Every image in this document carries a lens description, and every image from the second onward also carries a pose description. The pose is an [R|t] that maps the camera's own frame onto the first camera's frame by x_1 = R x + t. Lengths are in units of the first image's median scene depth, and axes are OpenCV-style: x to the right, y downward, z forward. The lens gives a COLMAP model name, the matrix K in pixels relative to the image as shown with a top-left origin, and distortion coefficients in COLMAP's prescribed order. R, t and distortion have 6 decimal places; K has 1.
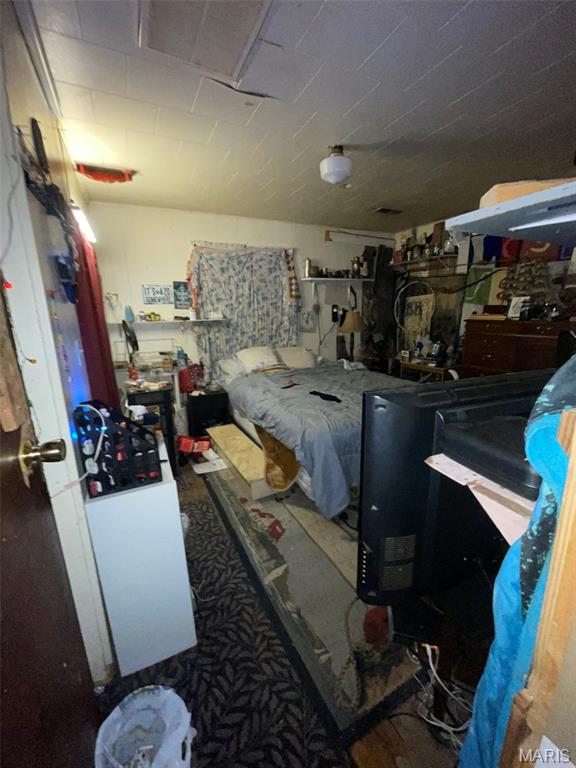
lens RADIAL K [[309.9, 0, 288.9], [0, 309.9, 381.5], [0, 0, 1]] dist [0.000342, -0.000291]
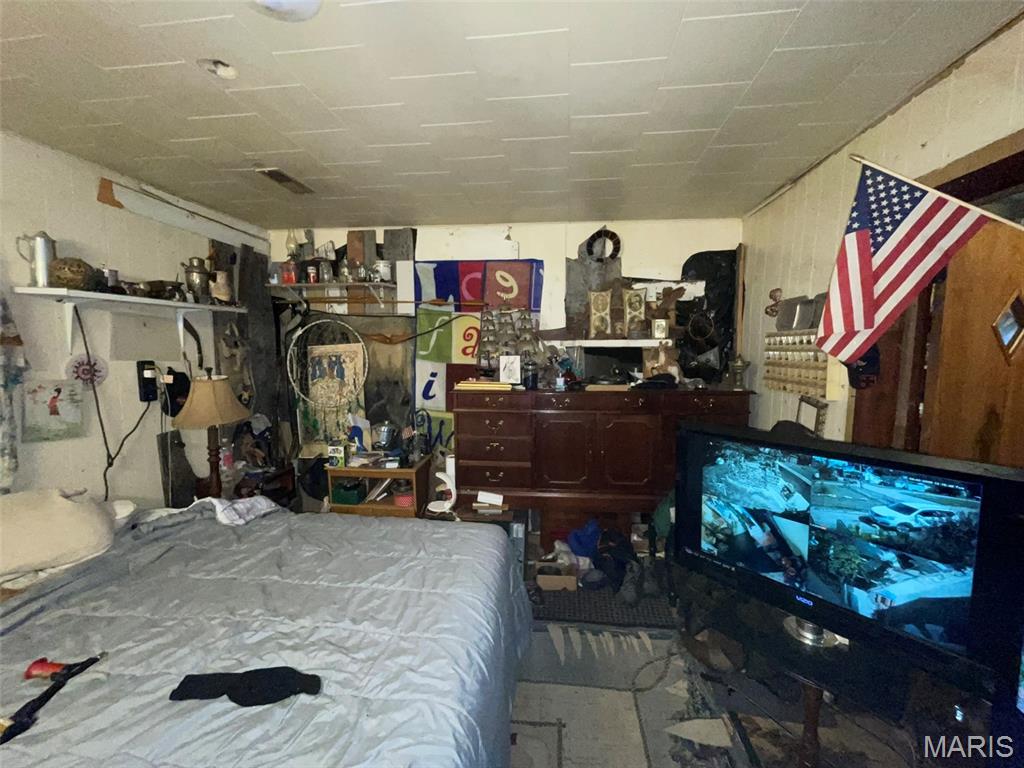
lens RADIAL K [[413.2, 0, 511.0], [0, 413.2, 384.1], [0, 0, 1]] dist [0.000342, -0.000291]
pose [[0.560066, -0.053901, 0.826693, -0.035051], [0.175703, 0.982909, -0.054948, -0.108394], [-0.809601, 0.176027, 0.559964, 0.329056]]
